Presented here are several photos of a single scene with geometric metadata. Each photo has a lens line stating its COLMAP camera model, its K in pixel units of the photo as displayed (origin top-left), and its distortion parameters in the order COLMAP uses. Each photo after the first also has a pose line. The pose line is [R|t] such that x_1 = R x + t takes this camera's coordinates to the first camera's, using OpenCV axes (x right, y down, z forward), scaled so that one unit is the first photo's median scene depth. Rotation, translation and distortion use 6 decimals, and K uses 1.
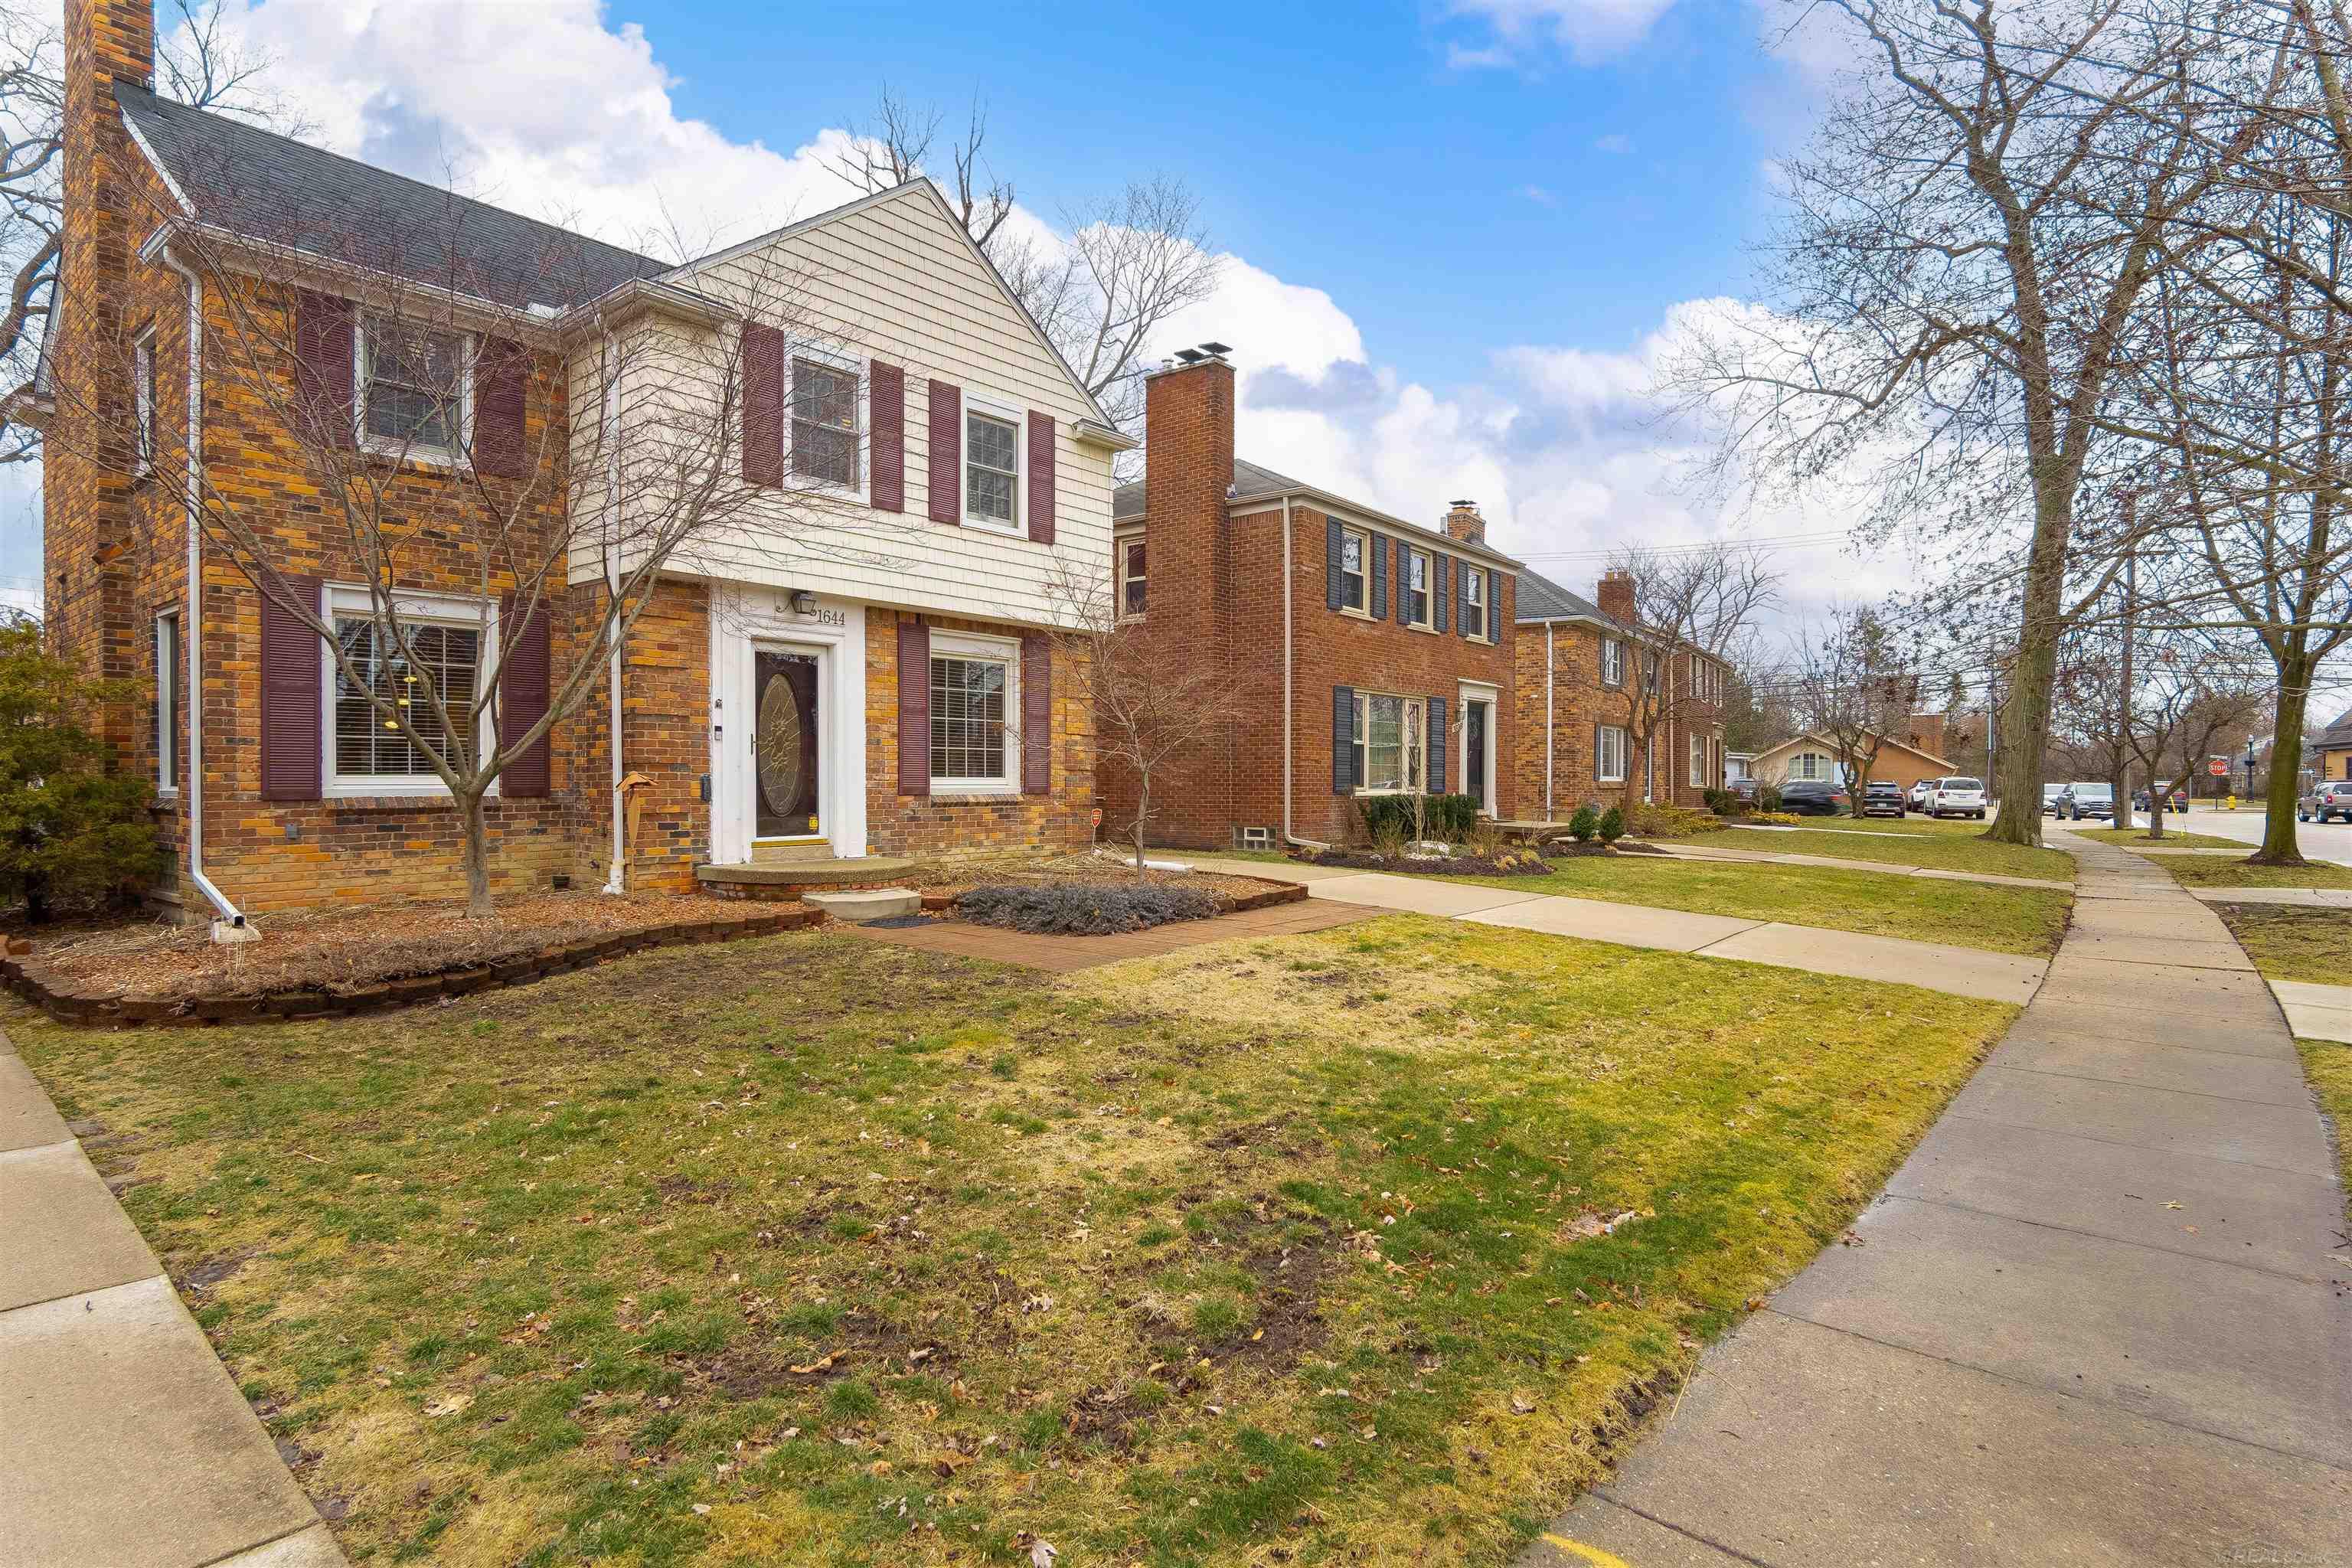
lens RADIAL K [[1242.8, 0, 1176.0], [0, 1242.8, 784.0], [0, 0, 1]] dist [-0.005123, 0.000526]
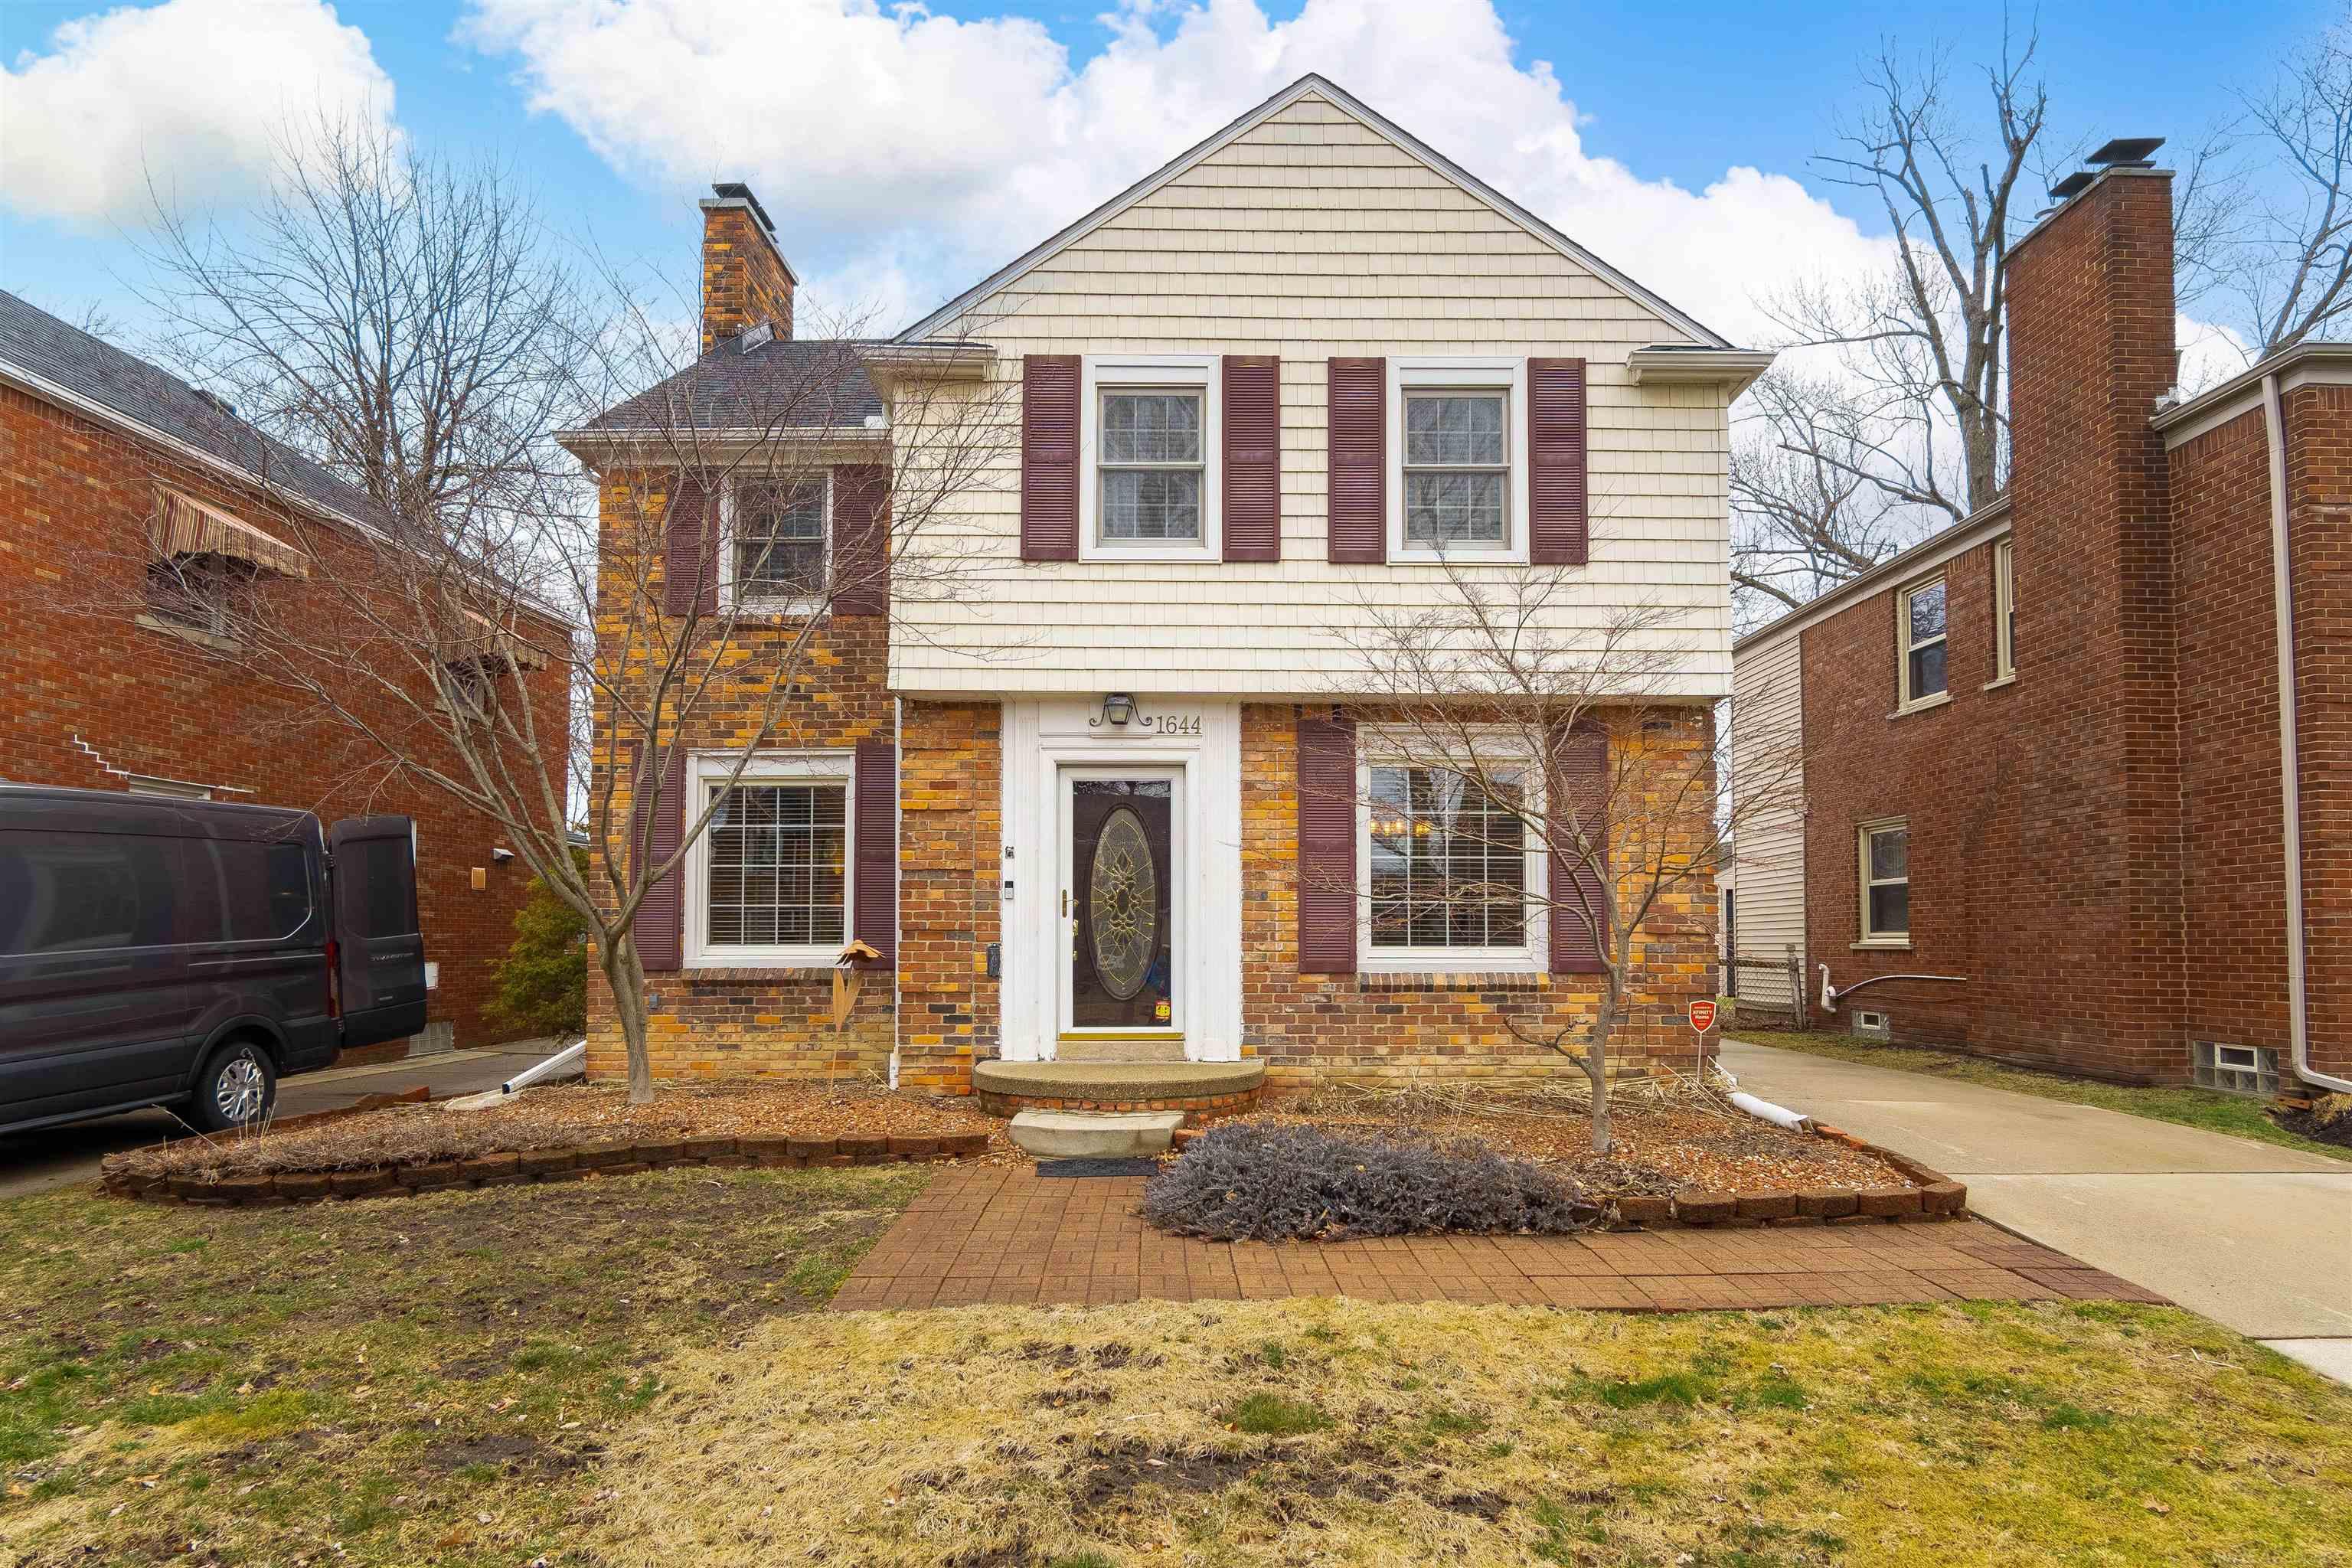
lens RADIAL K [[1342.5, 0, 1207.4], [0, 1342.5, 883.3], [0, 0, 1]] dist [-0.007319, 0.000604]
pose [[0.641234, -0.036232, -0.766489, 0.333653], [-0.002472, 0.998782, -0.049280, -0.004006], [0.767341, 0.033495, 0.640364, 0.526349]]
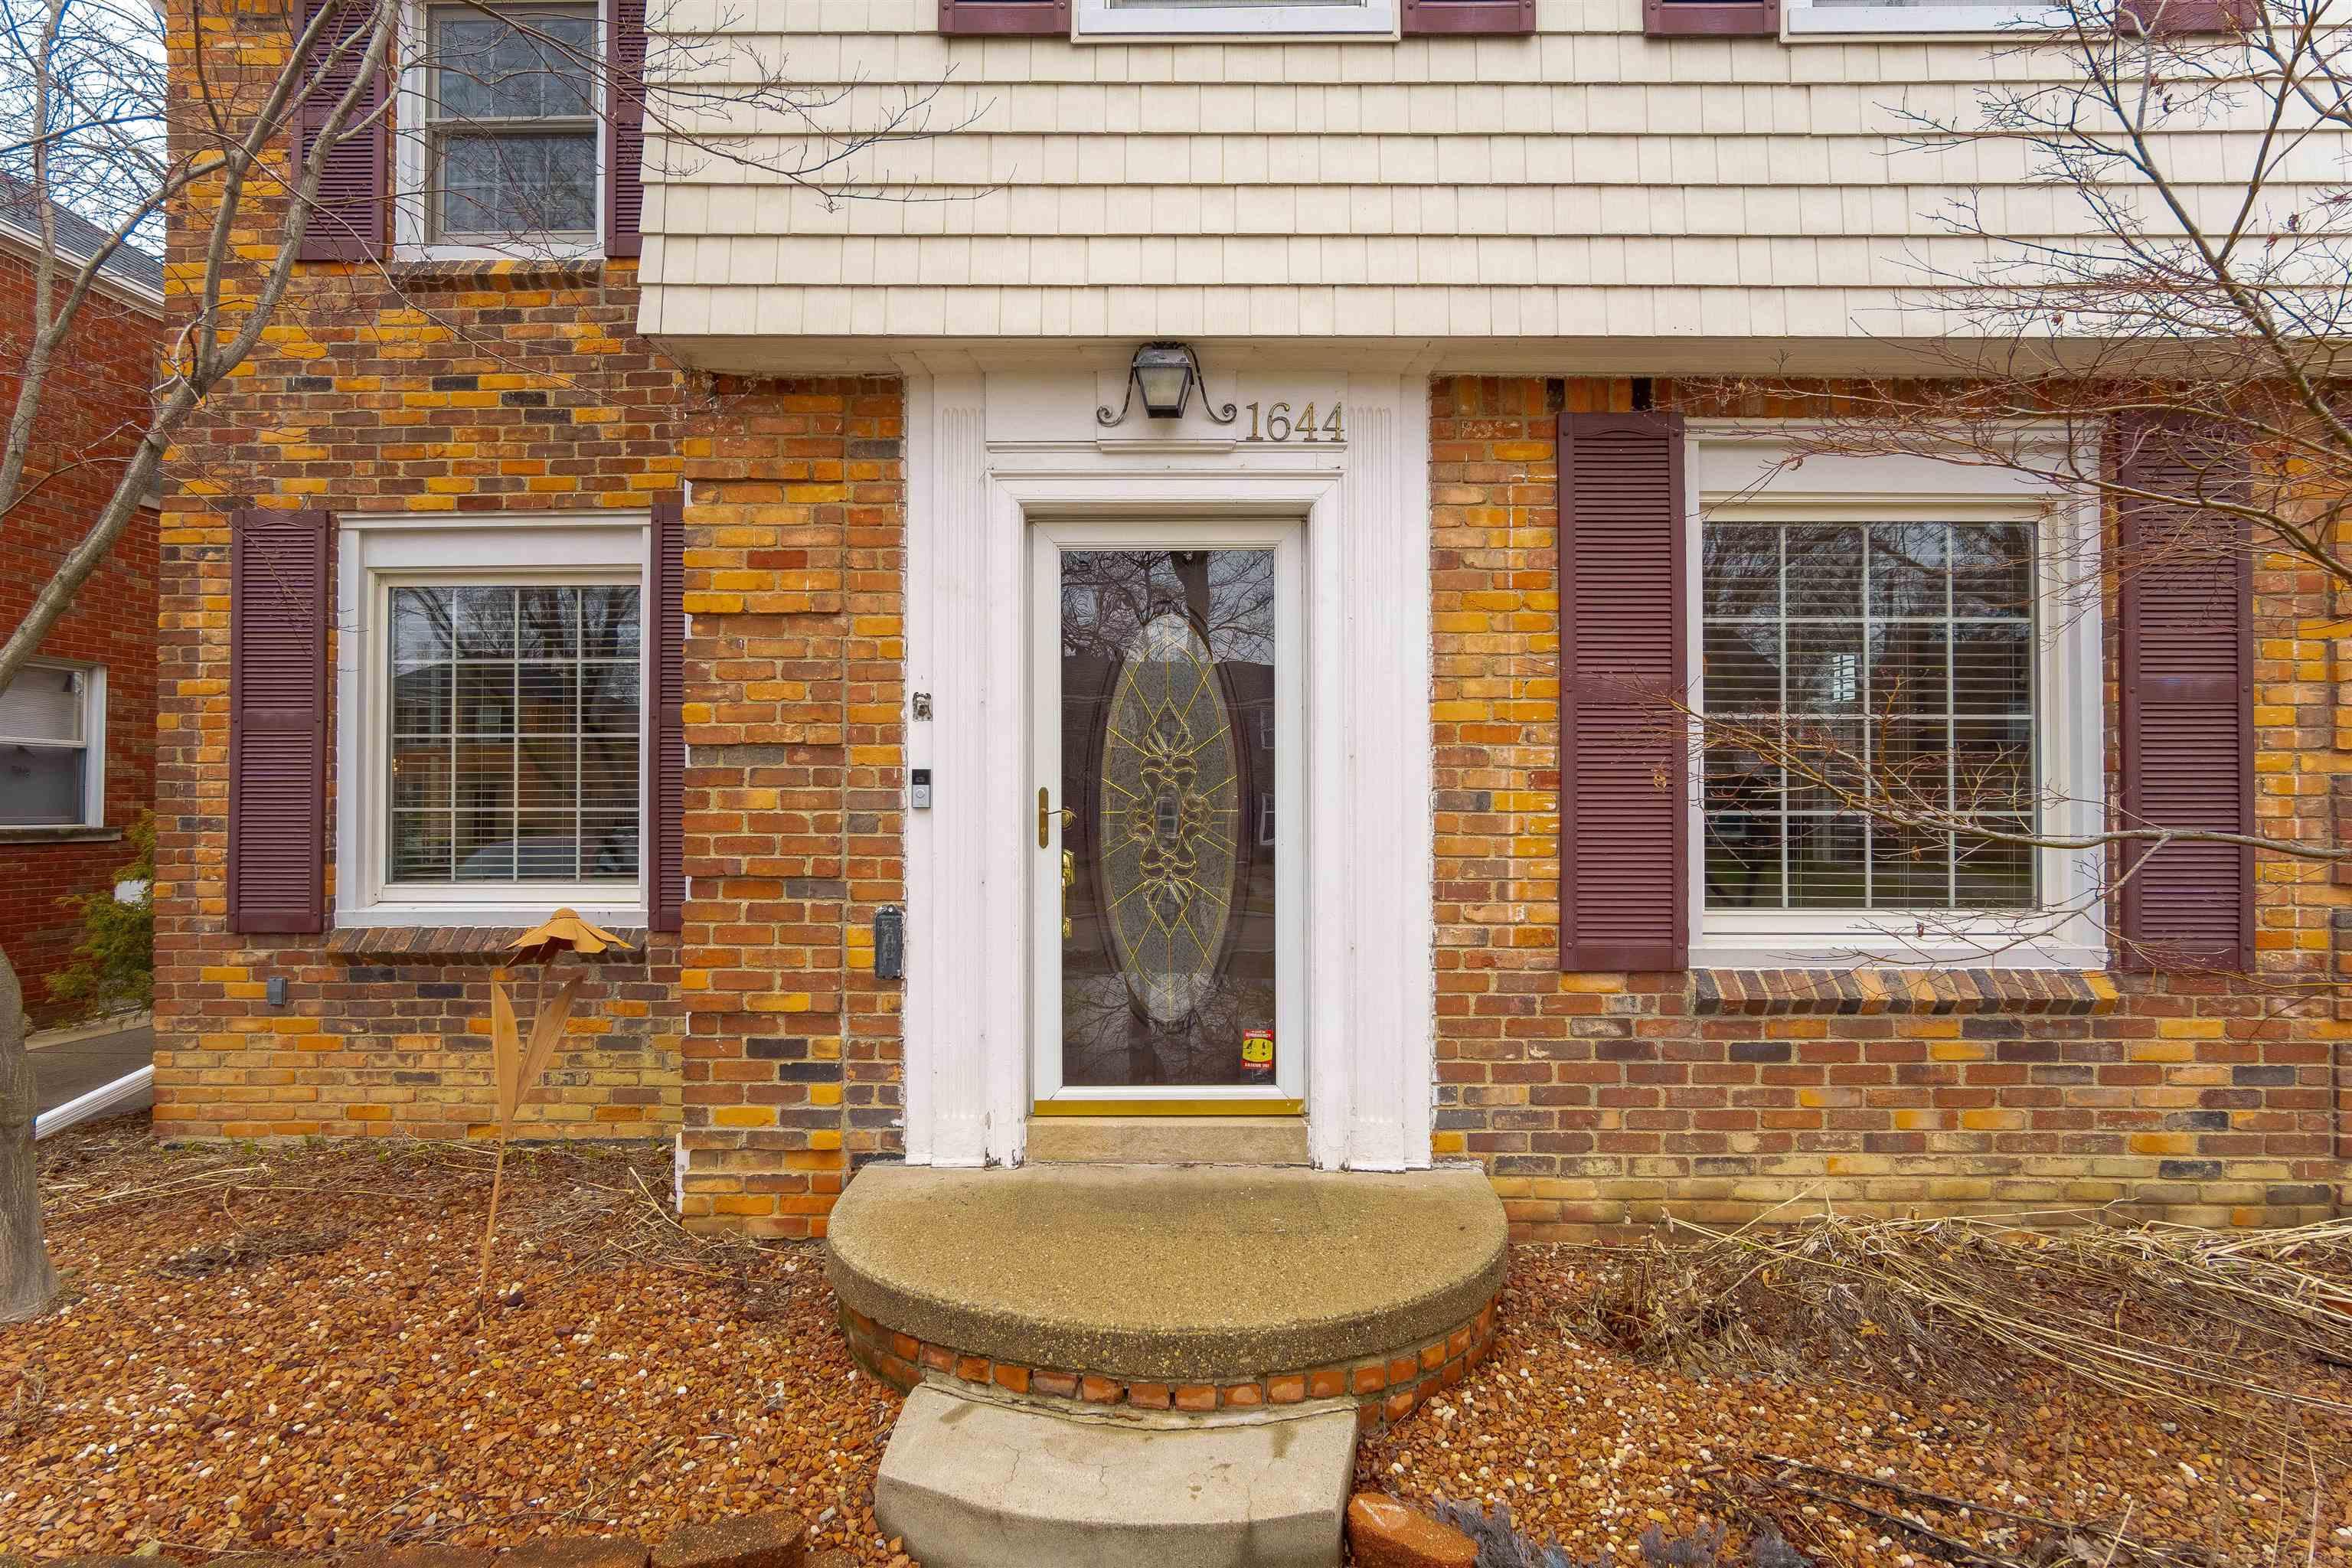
lens RADIAL K [[1242.8, 0, 1176.0], [0, 1242.8, 784.0], [0, 0, 1]] dist [-0.005123, 0.000526]
pose [[0.625764, -0.014548, -0.779877, -0.045146], [-0.002616, 0.999781, -0.020749, -0.033390], [0.780008, 0.015024, 0.625589, 0.788127]]
